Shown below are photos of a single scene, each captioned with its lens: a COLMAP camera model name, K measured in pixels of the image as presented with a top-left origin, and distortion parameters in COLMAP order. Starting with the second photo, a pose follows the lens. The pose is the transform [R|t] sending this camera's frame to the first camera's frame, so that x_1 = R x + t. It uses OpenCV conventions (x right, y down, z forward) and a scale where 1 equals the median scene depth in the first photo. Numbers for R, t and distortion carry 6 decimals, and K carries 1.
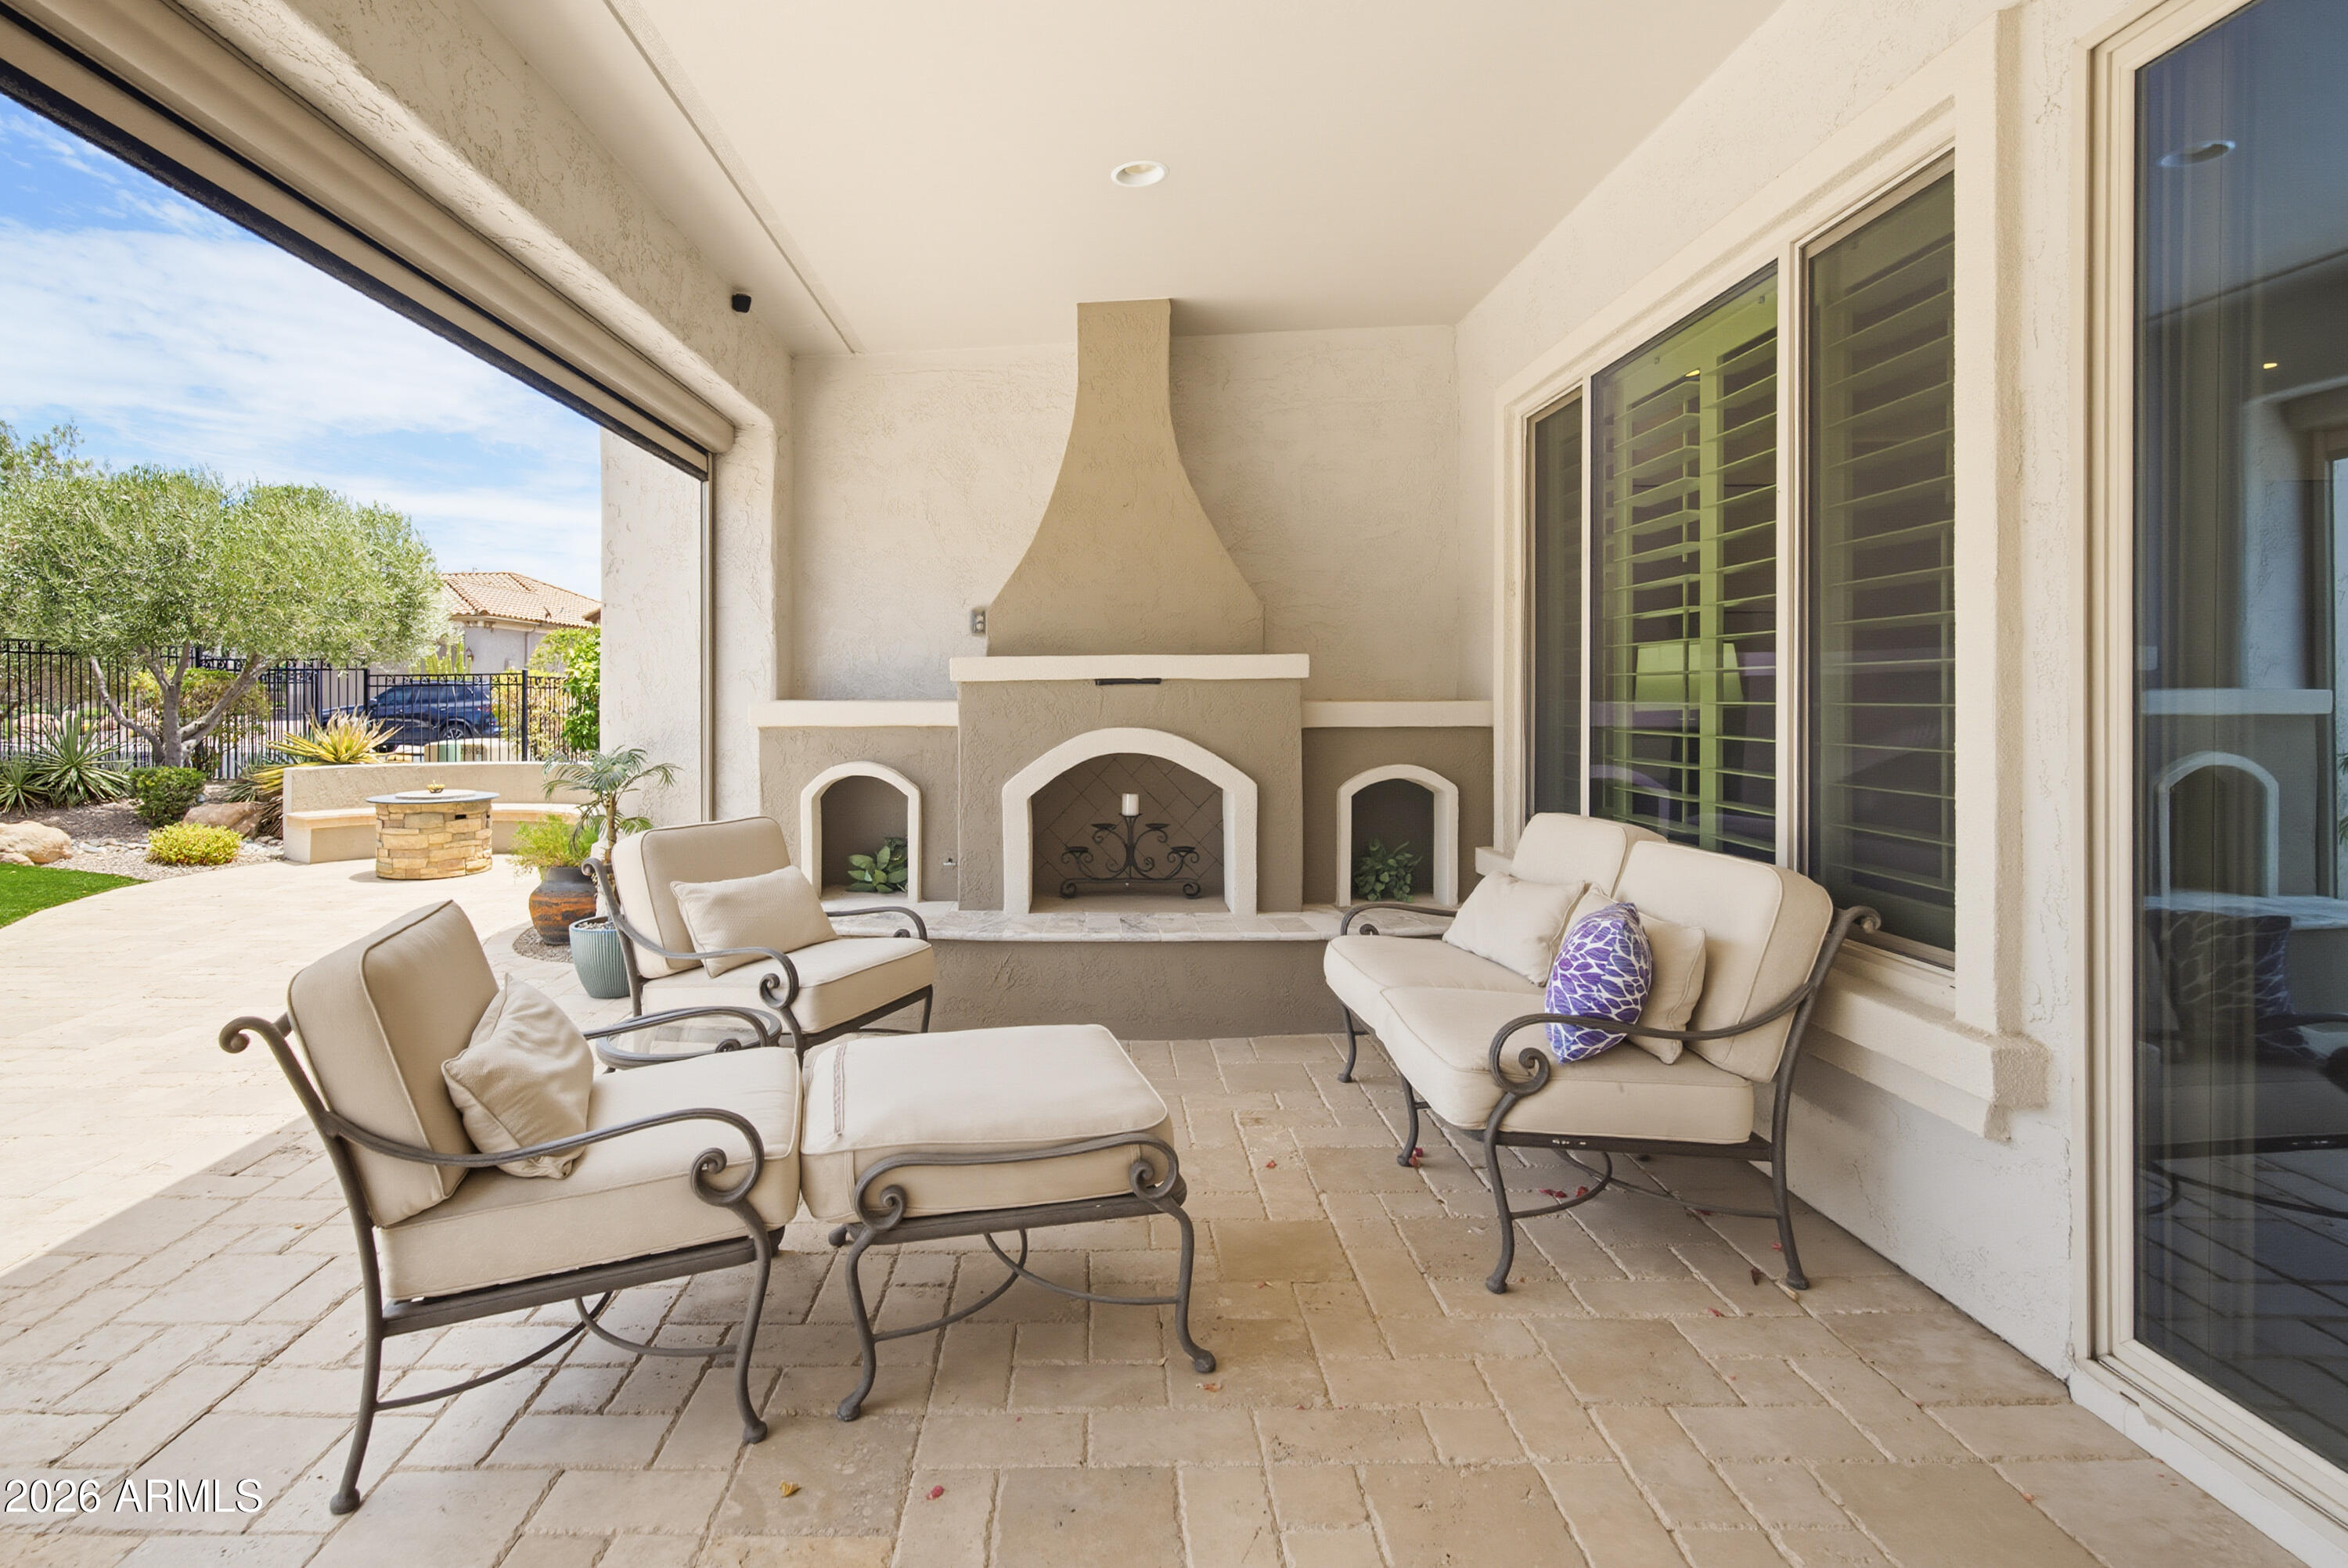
lens RADIAL K [[1106.1, 0, 1166.4], [0, 1106.1, 710.5], [0, 0, 1]] dist [0.012145, -0.000155]
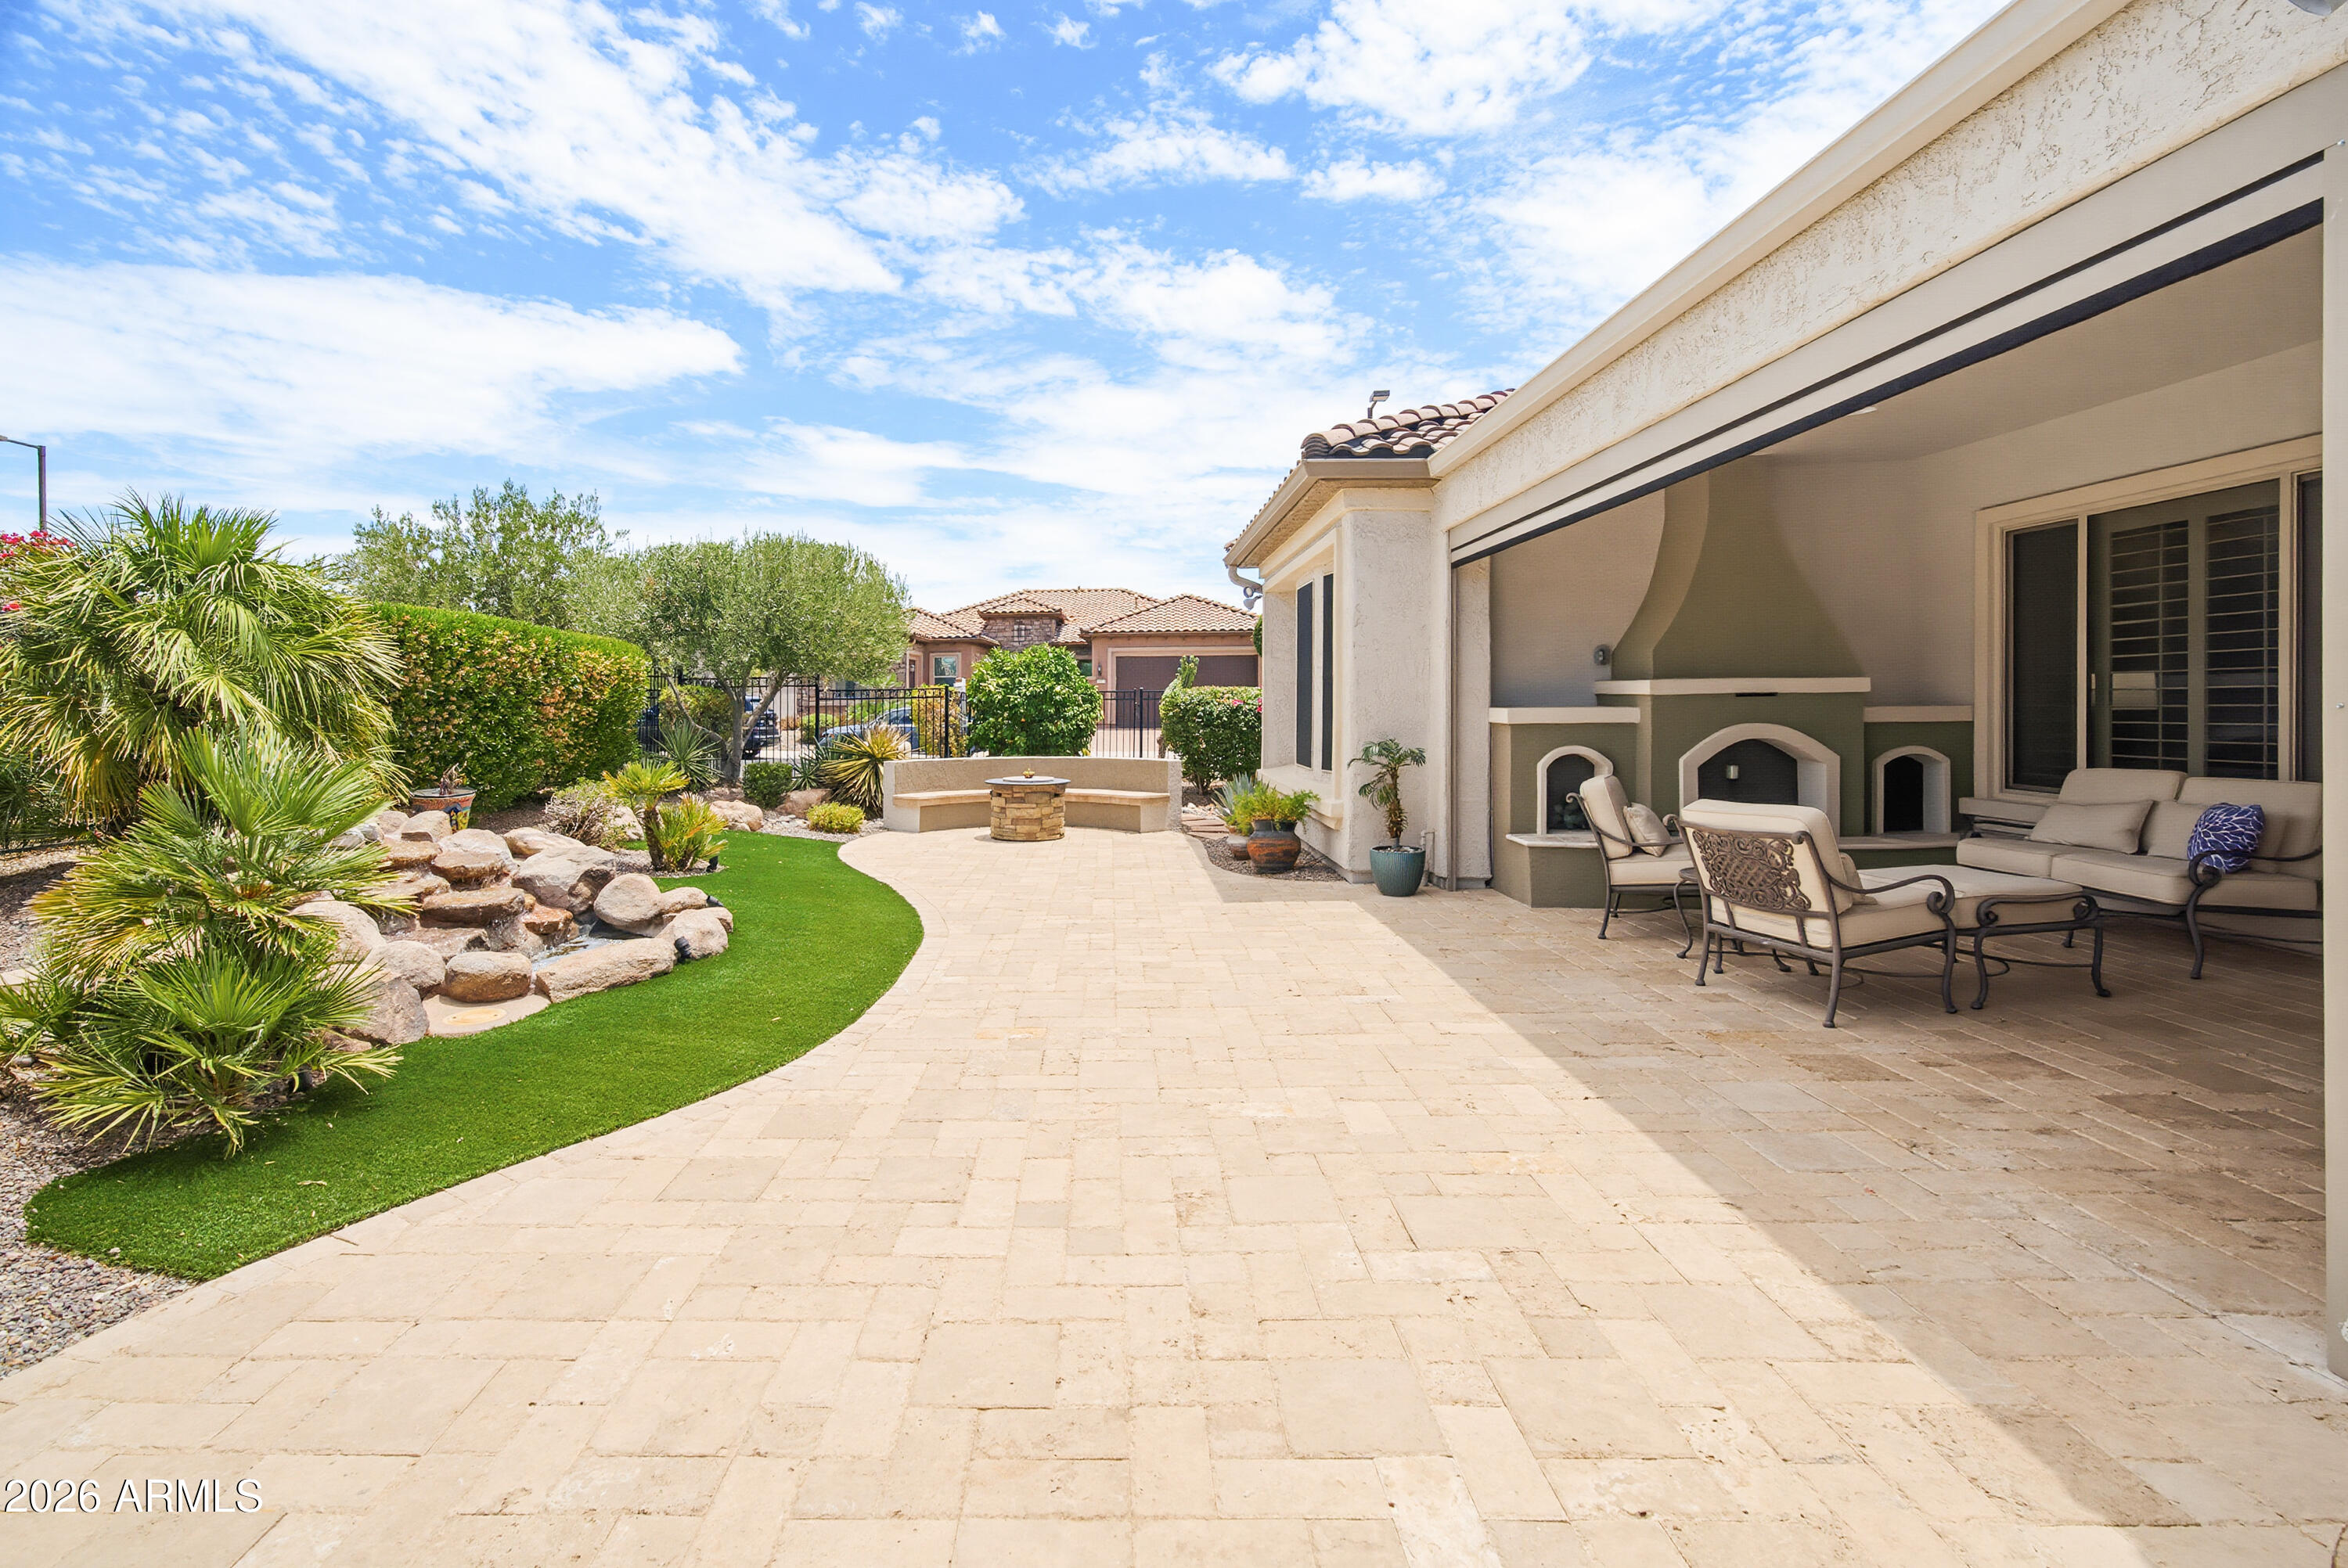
lens RADIAL K [[1103.2, 0, 1124.0], [0, 1103.2, 692.9], [0, 0, 1]] dist [-0.001285, -0.001041]
pose [[0.999977, -0.003412, -0.005812, -0.828428], [0.003260, 0.999661, -0.025838, 0.008763], [0.005898, 0.025818, 0.999649, -0.539934]]
